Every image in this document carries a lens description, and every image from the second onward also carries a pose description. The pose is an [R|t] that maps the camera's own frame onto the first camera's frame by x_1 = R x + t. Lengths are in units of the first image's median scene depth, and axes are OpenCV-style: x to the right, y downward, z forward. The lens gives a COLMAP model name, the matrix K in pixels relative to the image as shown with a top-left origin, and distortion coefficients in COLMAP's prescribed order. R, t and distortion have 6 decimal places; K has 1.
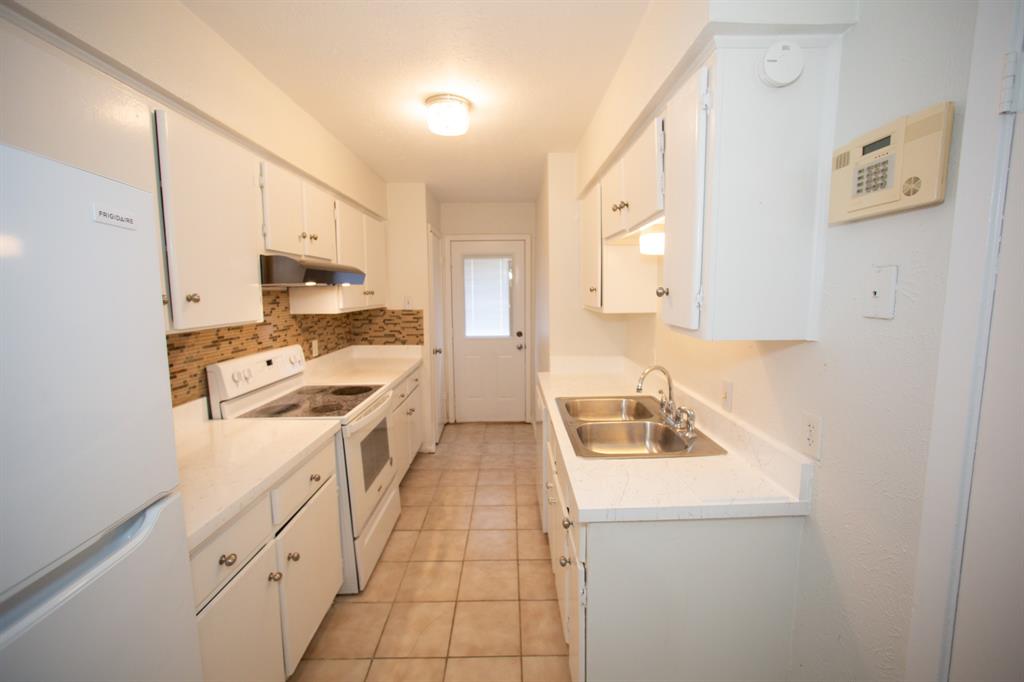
lens RADIAL K [[413.9, 0, 512.0], [0, 413.9, 341.0], [0, 0, 1]] dist [-0.029948, 0.020856]
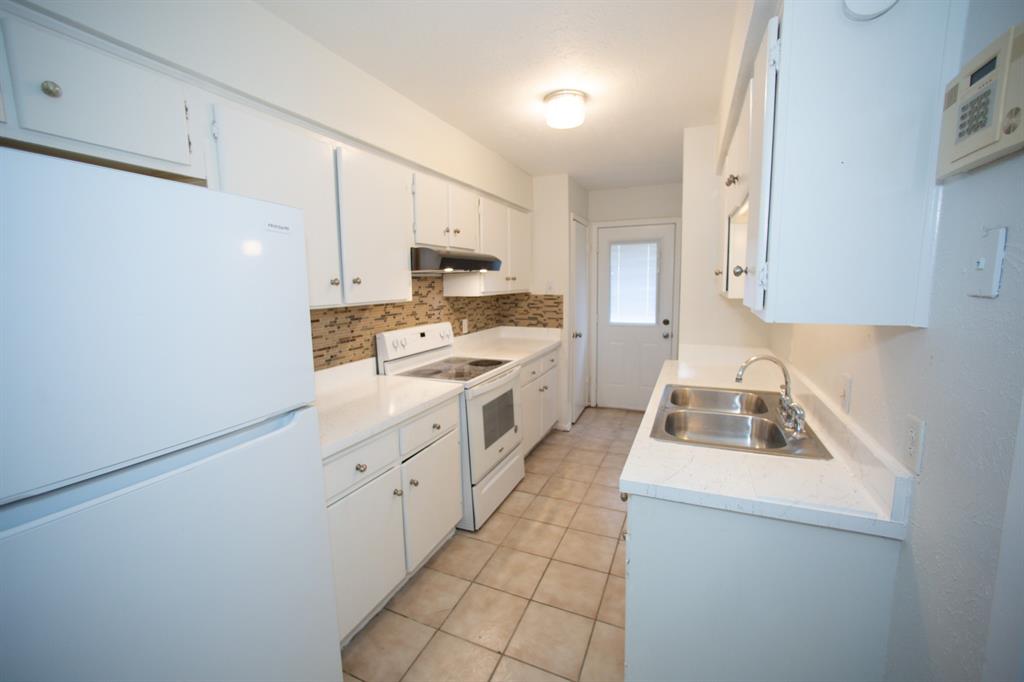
lens RADIAL K [[413.9, 0, 512.0], [0, 413.9, 341.0], [0, 0, 1]] dist [-0.029948, 0.020856]
pose [[0.913437, 0.052355, -0.403599, 0.160448], [-0.041274, 0.998495, 0.036112, 0.015104], [0.404883, -0.016328, 0.914223, -0.033286]]
